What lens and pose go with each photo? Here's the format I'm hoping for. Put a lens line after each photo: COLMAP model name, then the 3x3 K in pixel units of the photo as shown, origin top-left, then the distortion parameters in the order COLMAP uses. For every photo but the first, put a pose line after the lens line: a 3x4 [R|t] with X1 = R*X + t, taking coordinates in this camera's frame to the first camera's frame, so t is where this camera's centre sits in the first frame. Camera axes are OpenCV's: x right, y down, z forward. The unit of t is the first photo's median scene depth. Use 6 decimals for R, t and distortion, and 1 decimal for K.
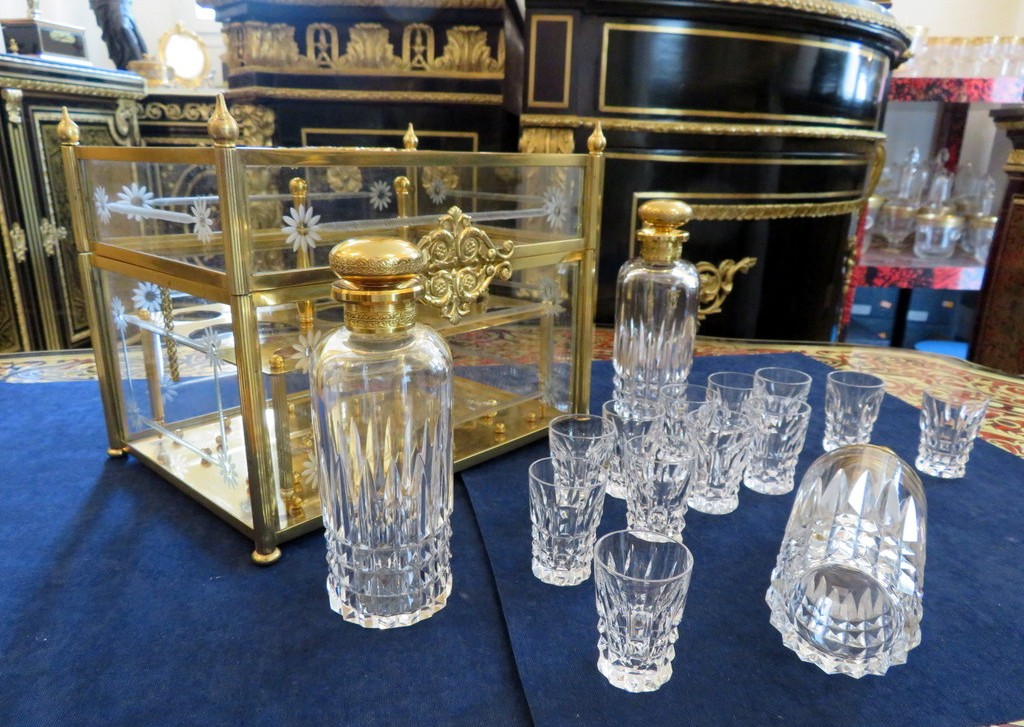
lens RADIAL K [[734.4, 0, 510.9], [0, 734.4, 385.2], [0, 0, 1]] dist [-0.001562, -0.004534]
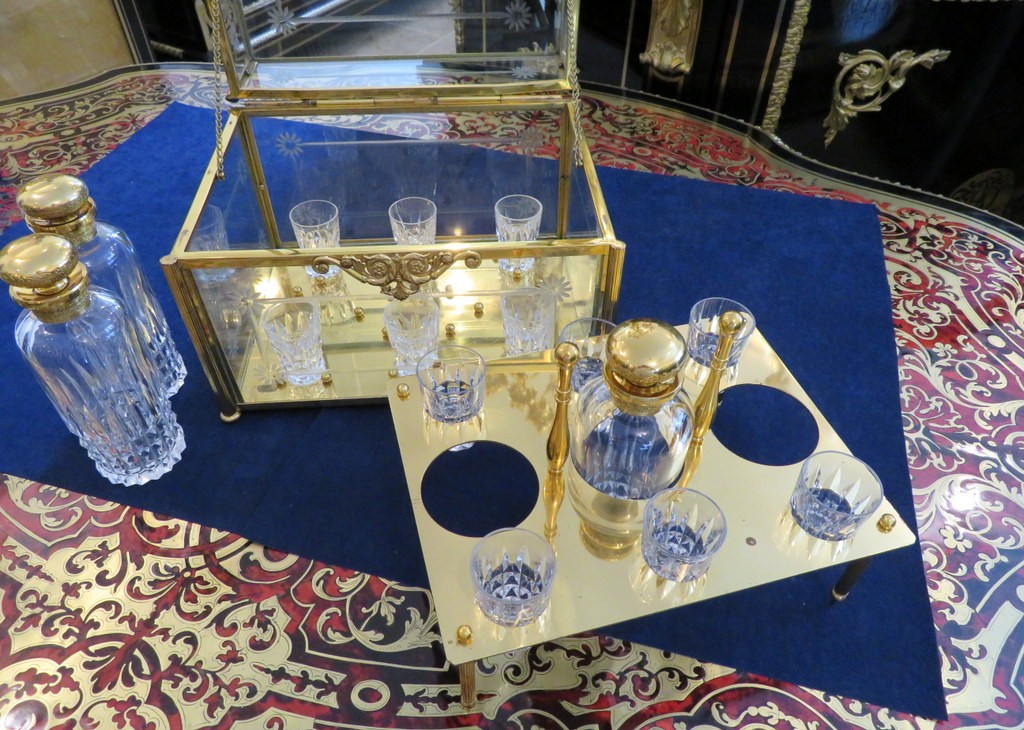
lens RADIAL K [[734.4, 0, 510.9], [0, 734.4, 386.7], [0, 0, 1]] dist [-0.001562, -0.004534]
pose [[0.891870, 0.319441, -0.320197, 0.147532], [-0.129041, 0.858231, 0.496778, -0.102737], [0.433494, -0.401742, 0.806651, -0.006238]]
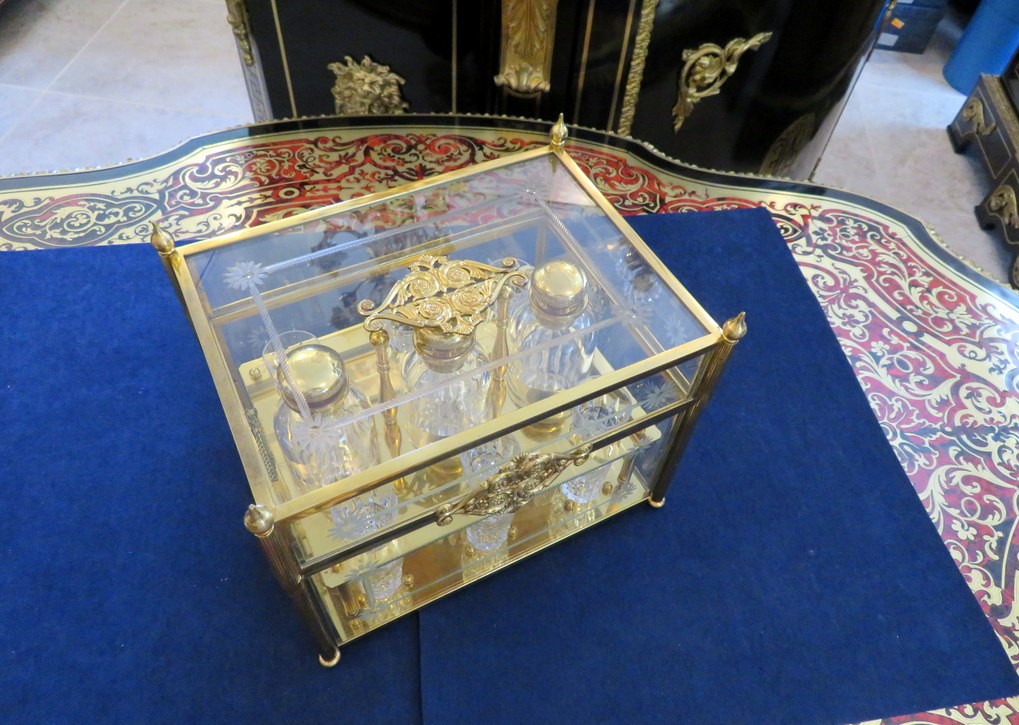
lens RADIAL K [[730.8, 0, 508.4], [0, 730.8, 384.1], [0, 0, 1]] dist [-0.001562, -0.004534]
pose [[0.997980, 0.063502, -0.001739, 0.024752], [-0.050410, 0.808303, 0.586605, -0.174624], [0.038657, -0.585333, 0.809871, 0.017212]]
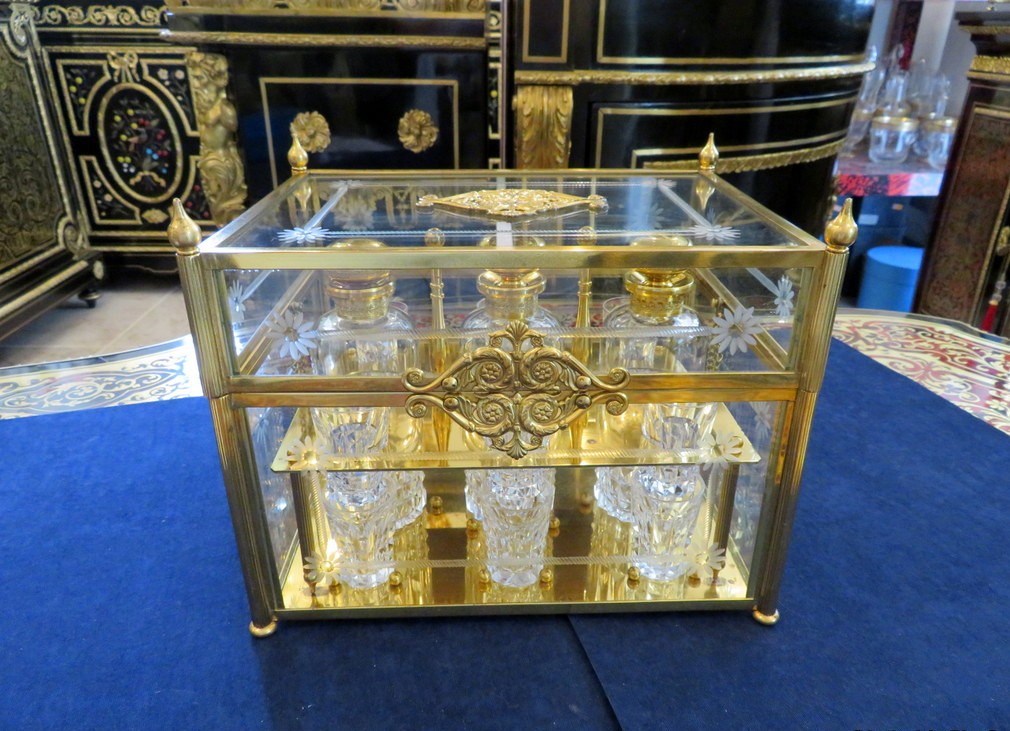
lens RADIAL K [[735.0, 0, 508.7], [0, 735.0, 383.9], [0, 0, 1]] dist [-0.002997, -0.005003]
pose [[0.995753, -0.051367, 0.076403, -0.037596], [0.040001, 0.988845, 0.143480, -0.051909], [-0.082921, -0.139814, 0.986700, 0.021032]]
